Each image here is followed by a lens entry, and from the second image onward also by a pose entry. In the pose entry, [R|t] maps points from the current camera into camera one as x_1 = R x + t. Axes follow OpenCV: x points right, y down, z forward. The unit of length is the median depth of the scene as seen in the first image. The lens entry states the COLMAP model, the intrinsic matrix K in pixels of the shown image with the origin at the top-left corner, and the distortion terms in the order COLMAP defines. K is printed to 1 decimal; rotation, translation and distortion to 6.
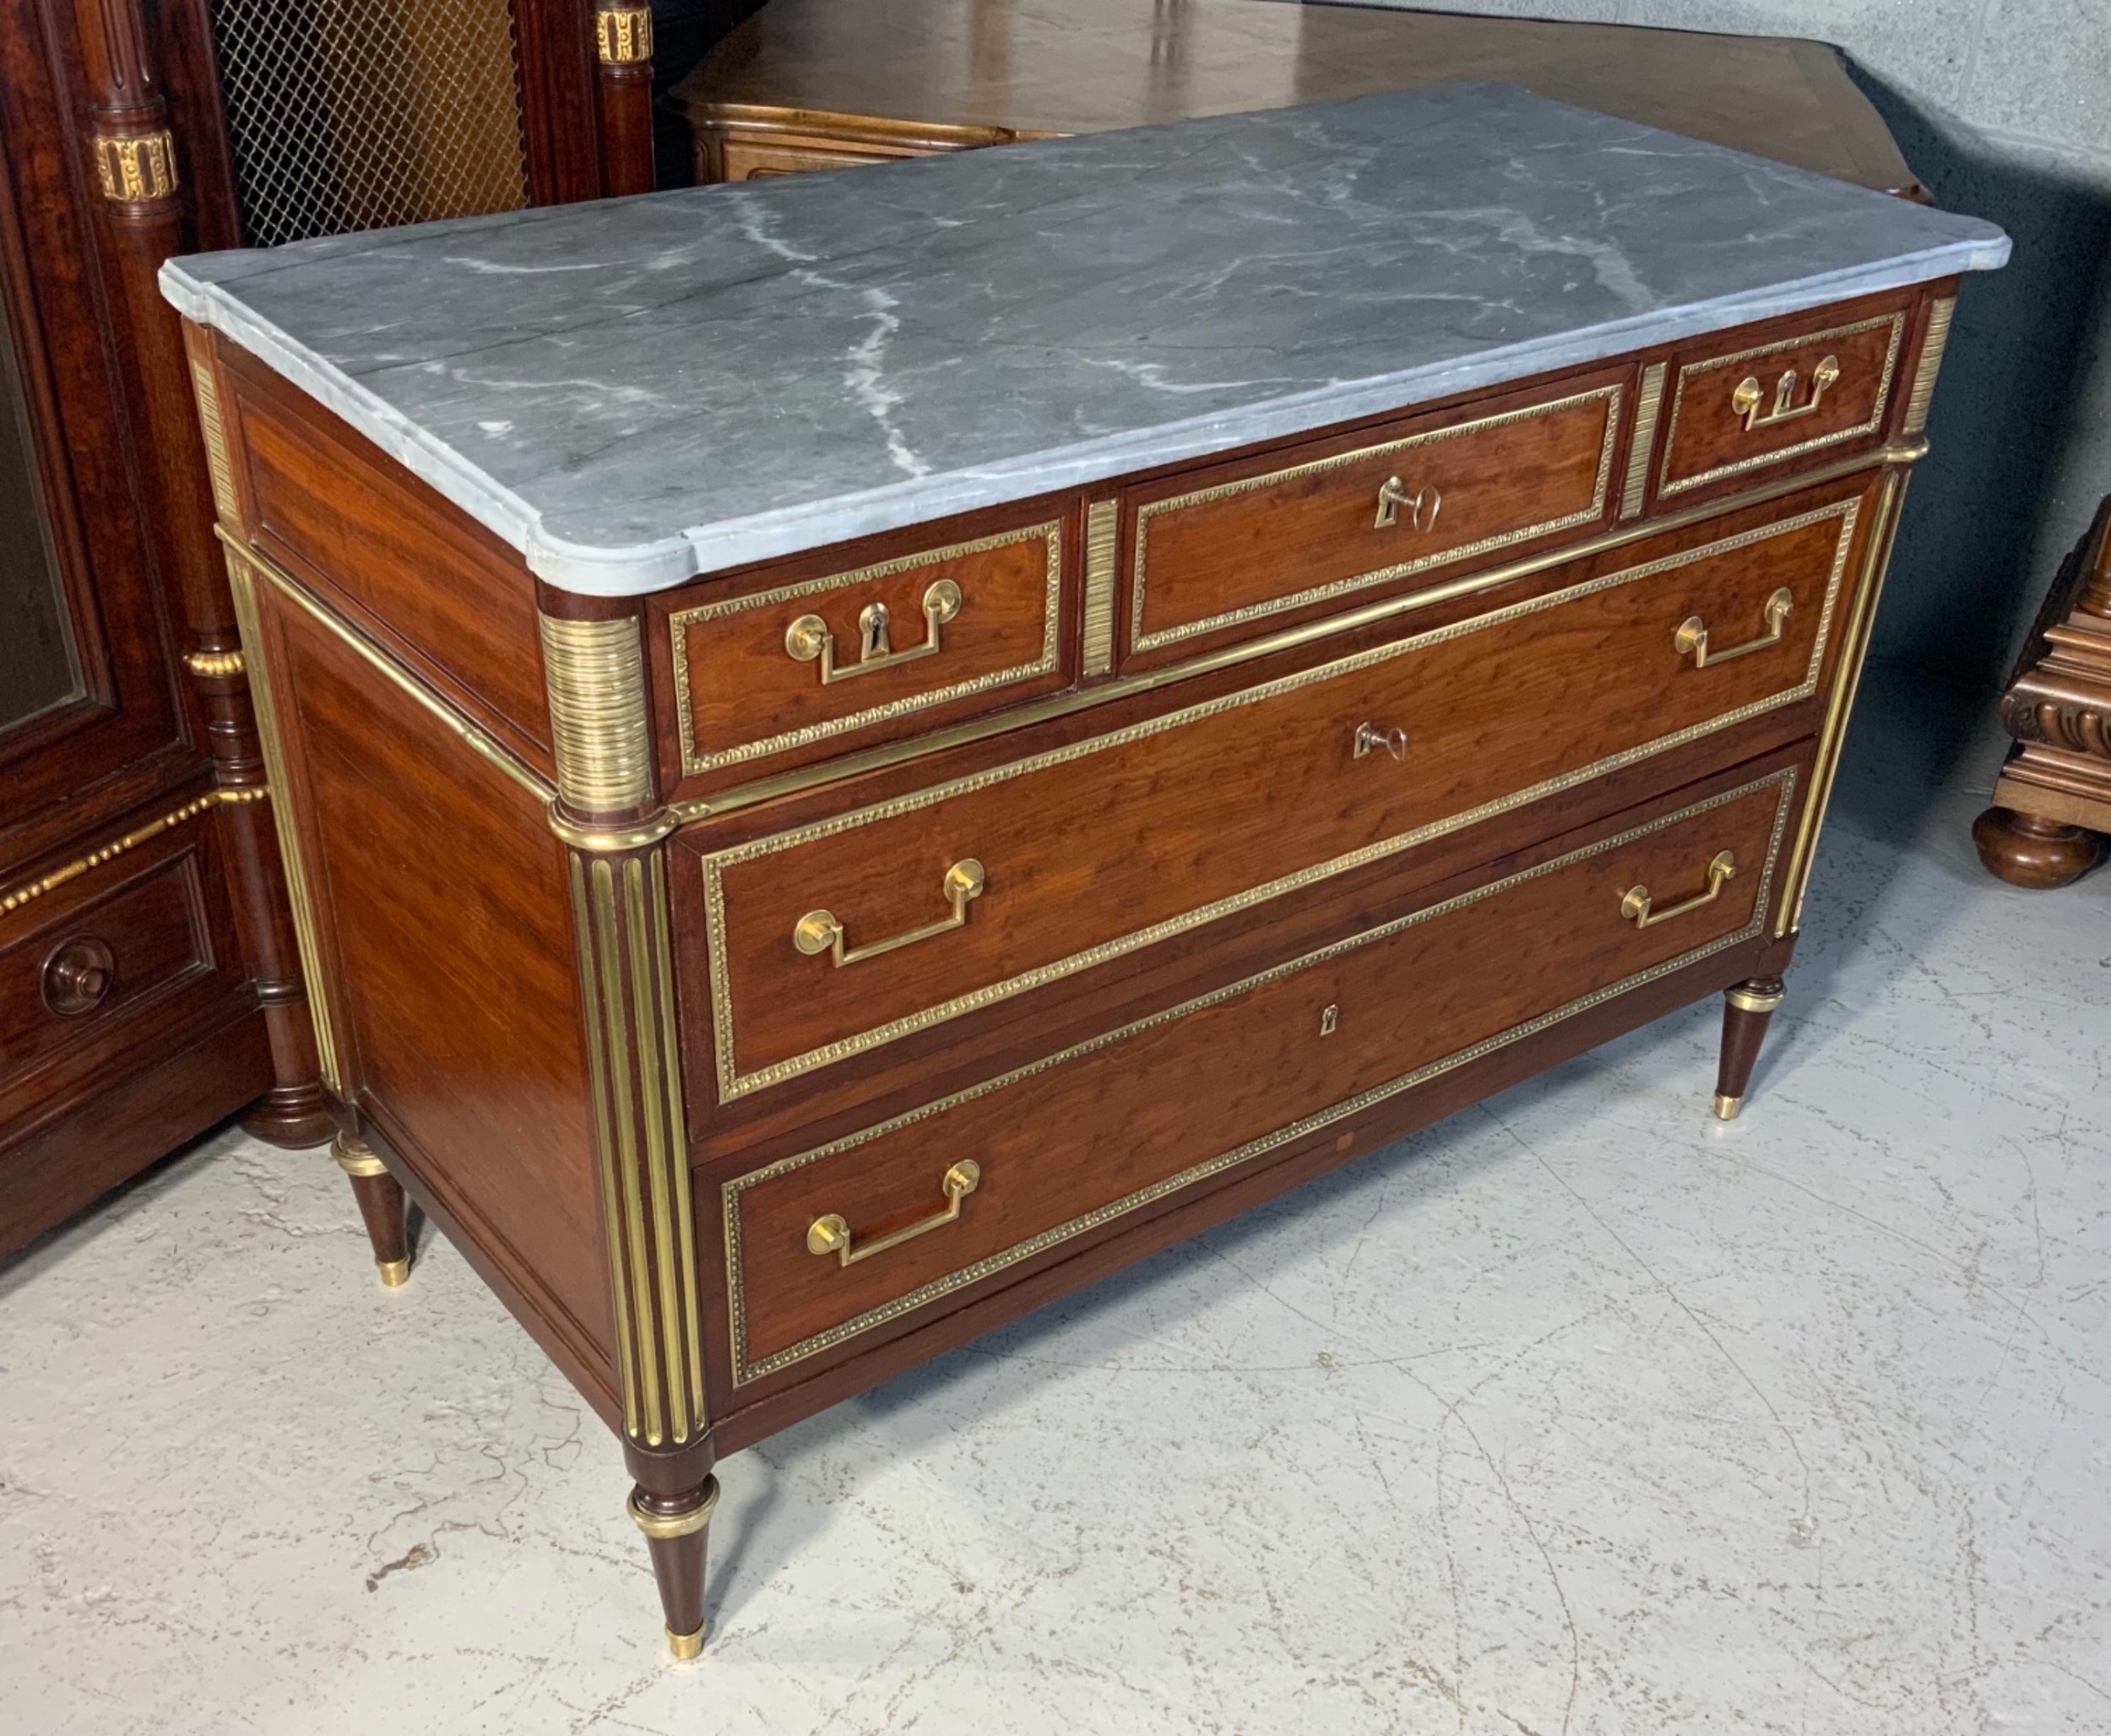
lens RADIAL K [[2352.9, 0, 1074.2], [0, 2352.9, 1062.2], [0, 0, 1]] dist [0.021221, 0.000000]
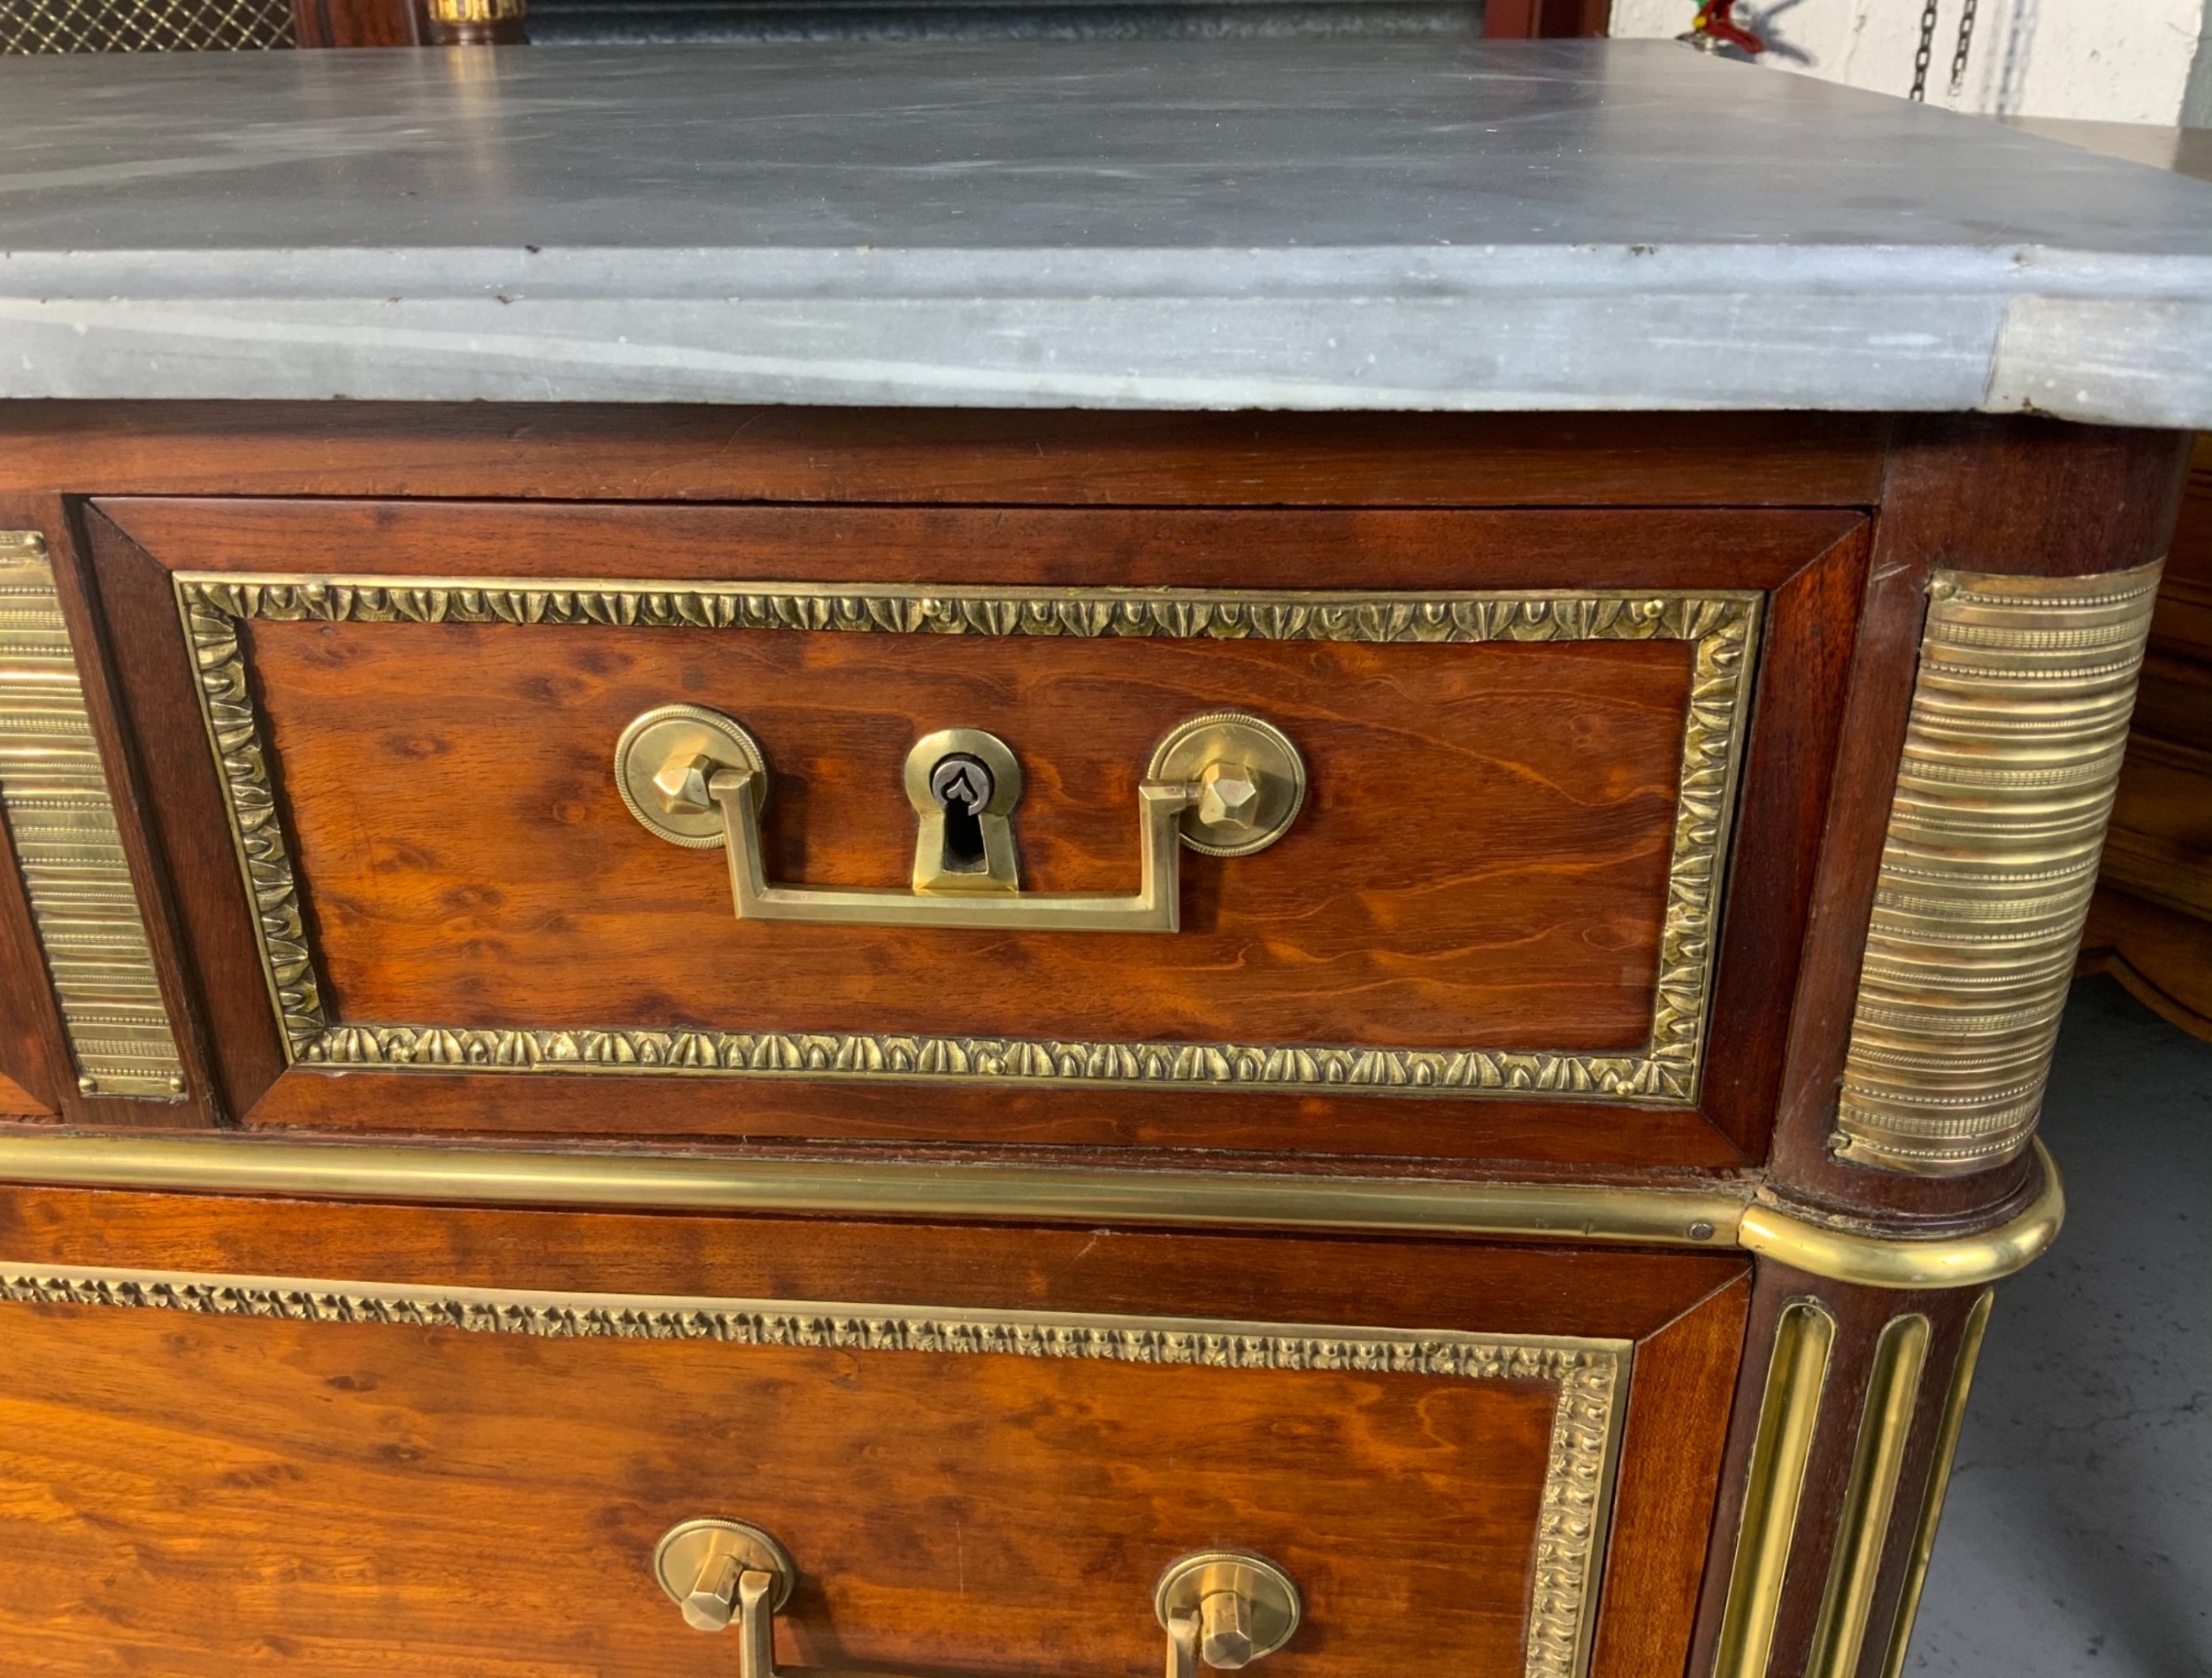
lens RADIAL K [[1898.3, 0, 1091.5], [0, 1898.3, 857.6], [0, 0, 1]] dist [0.042779, -0.015864]
pose [[0.728956, 0.246603, -0.638601, 0.437804], [-0.349903, 0.936016, -0.037958, -0.280999], [0.588380, 0.251118, 0.768602, 0.878005]]
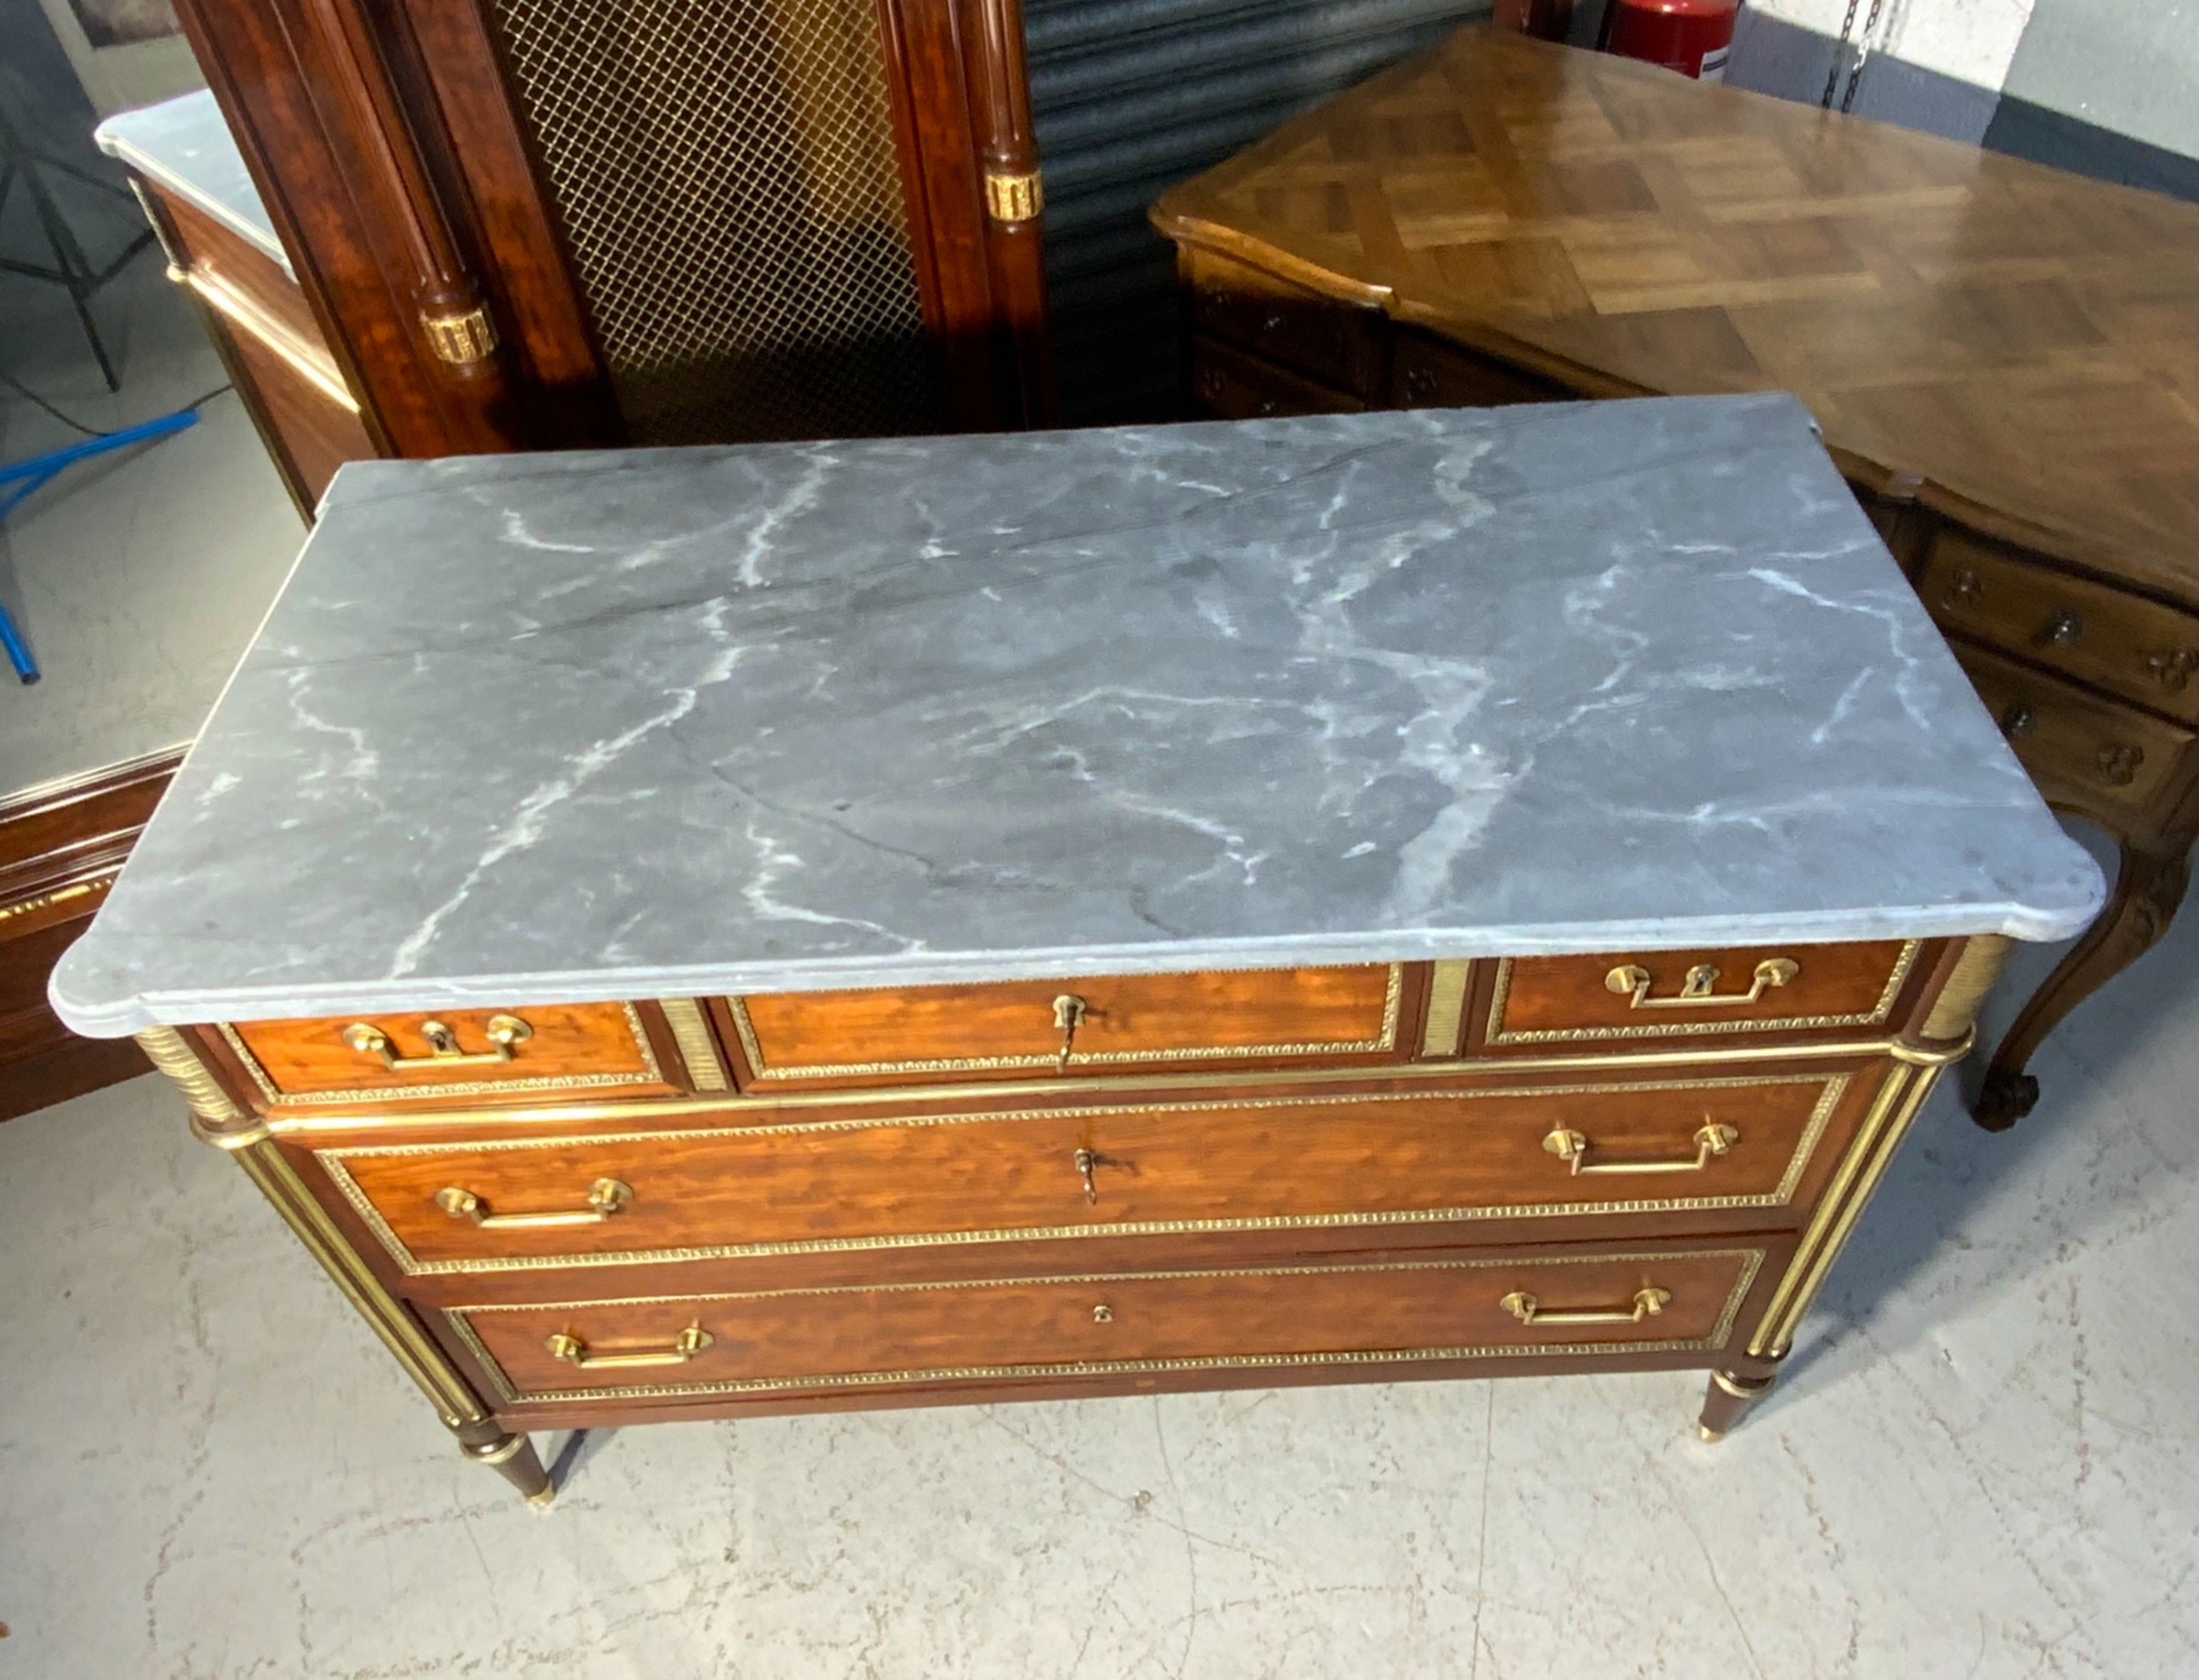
lens RADIAL K [[1559.9, 0, 1115.3], [0, 1559.9, 831.5], [0, 0, 1]] dist [0.058186, -0.043151]
pose [[0.806347, 0.367520, -0.463394, 0.380338], [-0.265369, 0.925021, 0.271872, -0.439658], [0.528568, -0.096253, 0.843417, 0.416363]]
